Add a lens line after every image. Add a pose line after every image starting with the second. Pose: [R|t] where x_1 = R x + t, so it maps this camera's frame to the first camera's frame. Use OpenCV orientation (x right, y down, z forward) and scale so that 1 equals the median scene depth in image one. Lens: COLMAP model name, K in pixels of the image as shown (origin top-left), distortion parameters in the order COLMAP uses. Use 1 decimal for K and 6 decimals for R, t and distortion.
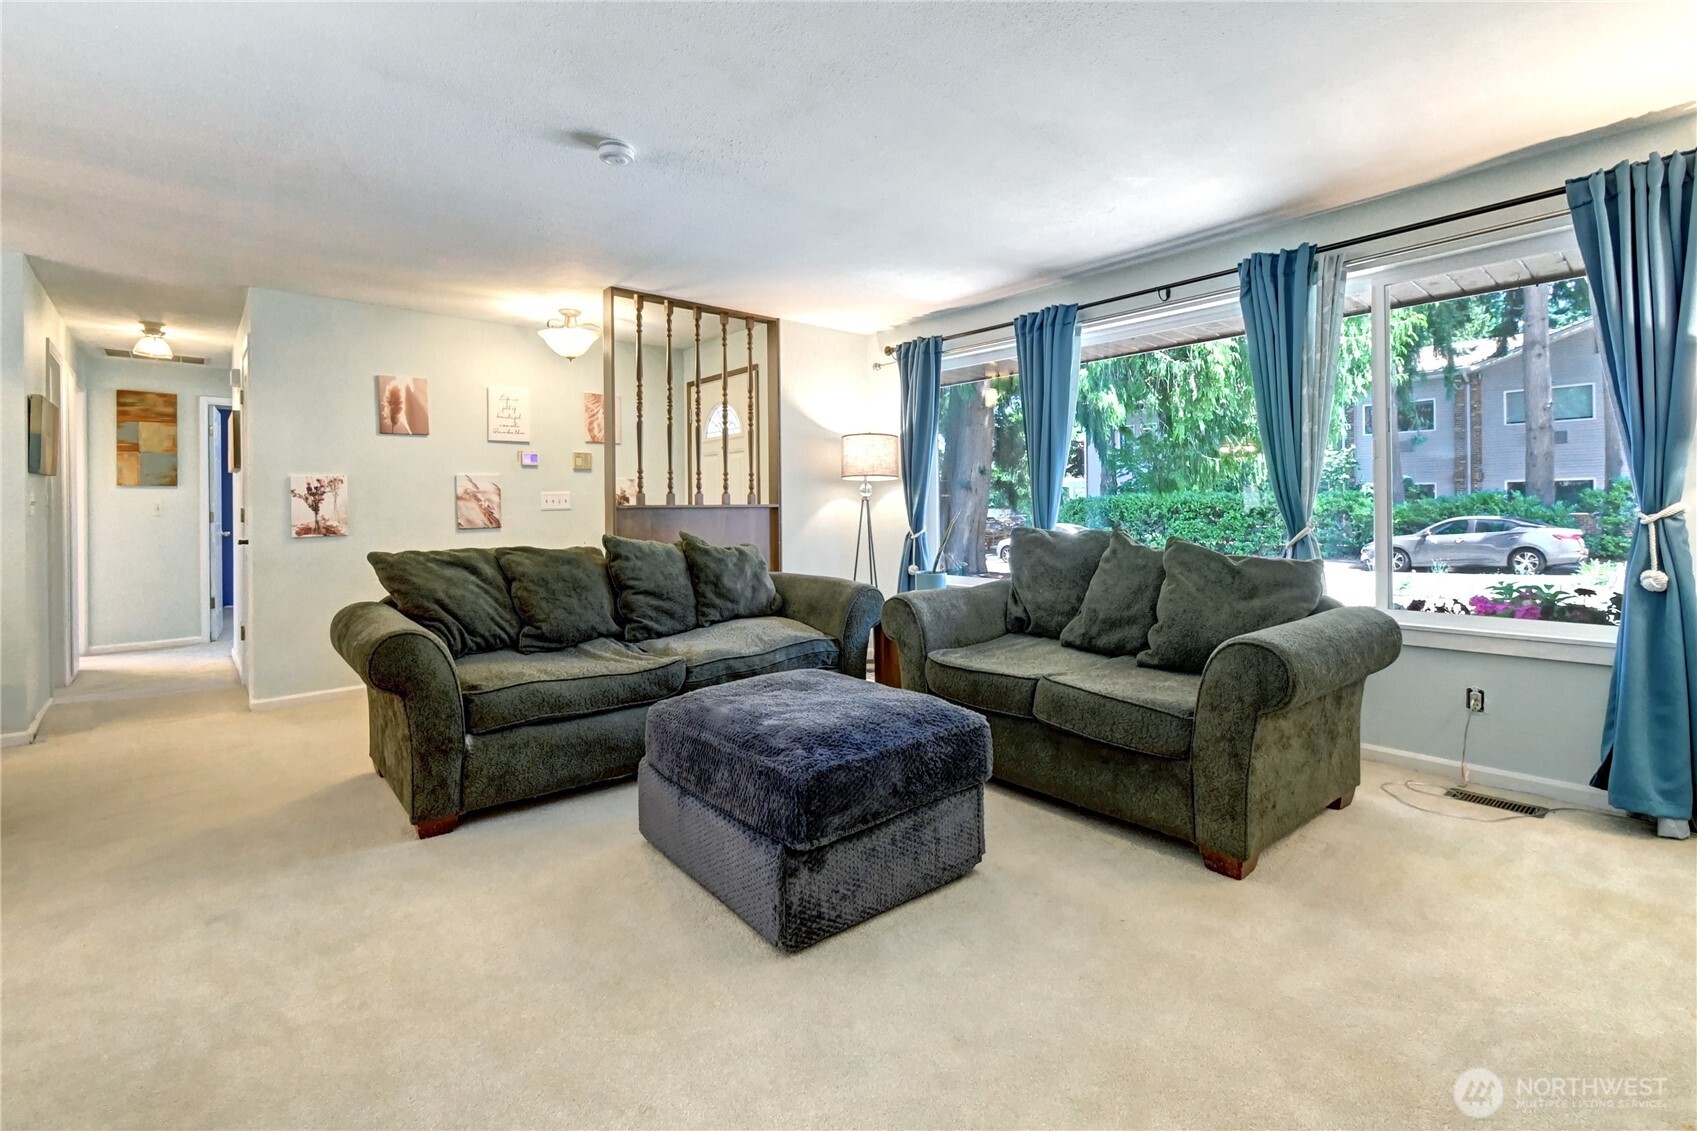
lens RADIAL K [[753.1, 0, 821.8], [0, 753.1, 512.9], [0, 0, 1]] dist [-0.003168, -0.000430]
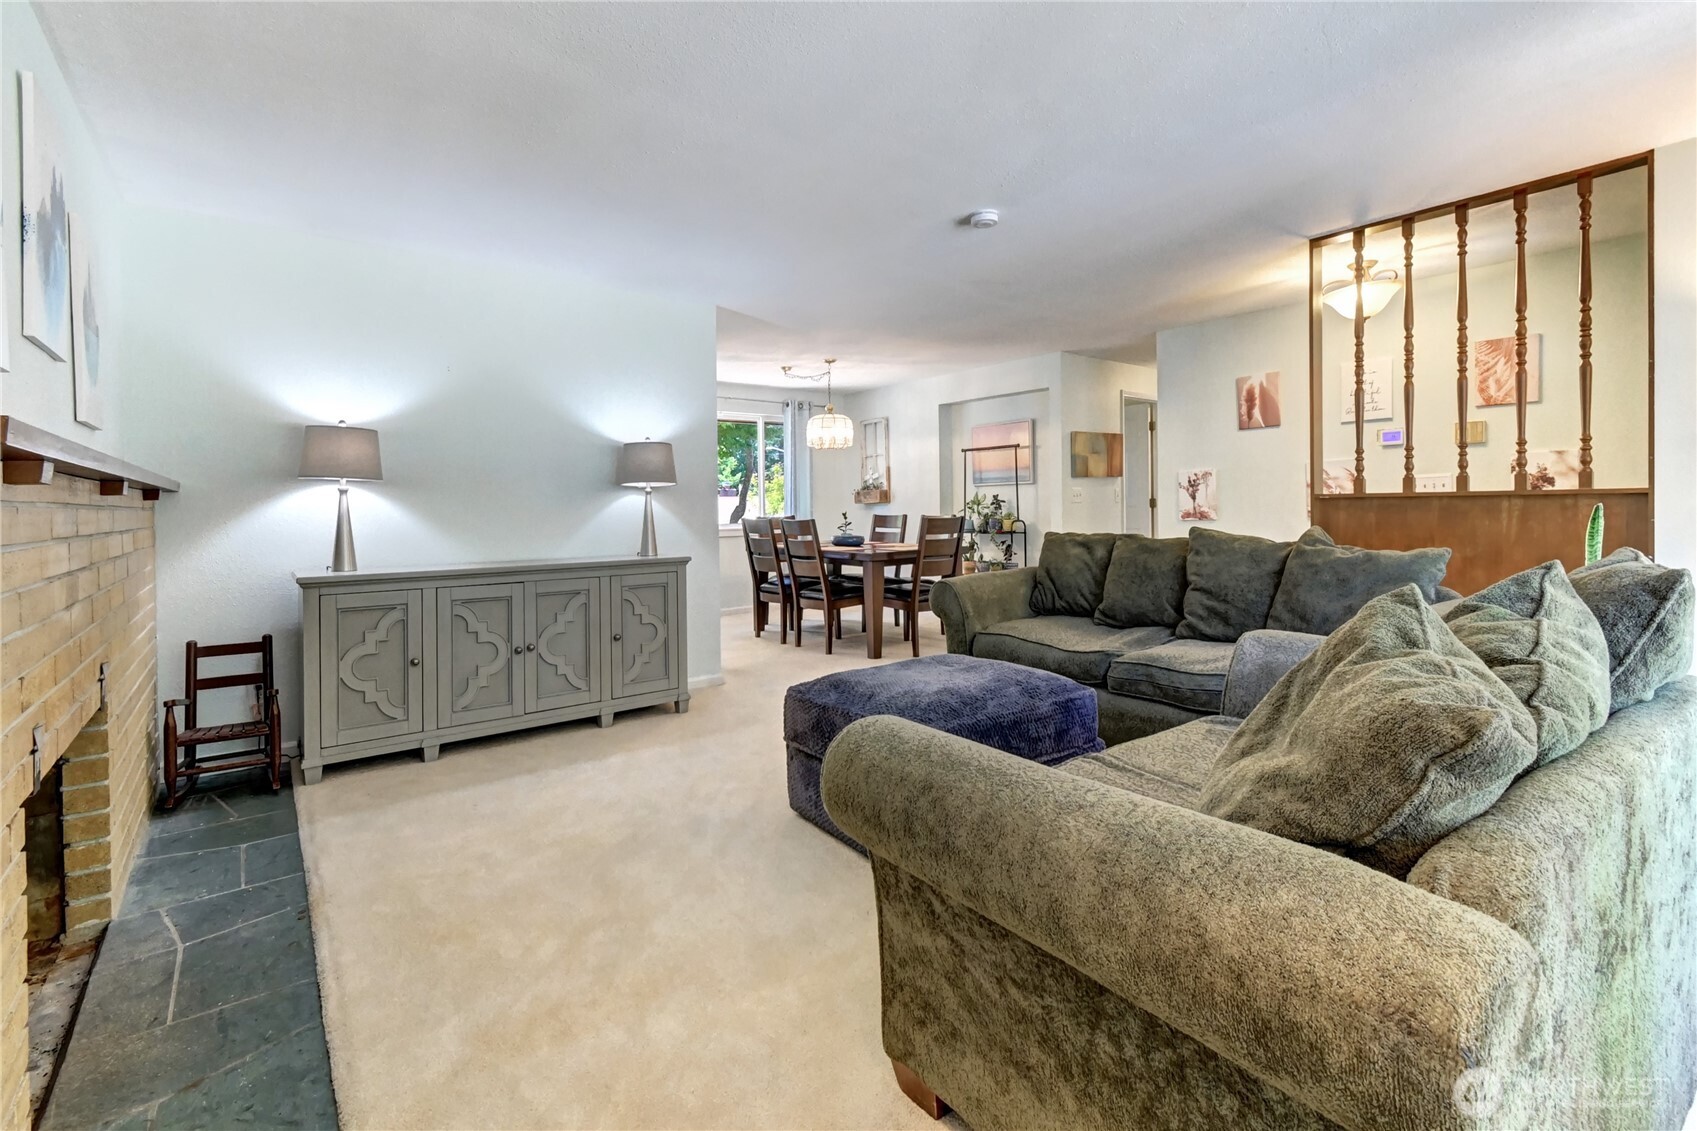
lens RADIAL K [[753.1, 0, 850.9], [0, 753.1, 506.1], [0, 0, 1]] dist [-0.003168, -0.000430]
pose [[-0.041587, 0.011260, -0.999071, 0.554498], [0.010498, 0.999886, 0.010832, -0.010032], [0.999080, -0.010037, -0.041701, 0.466330]]
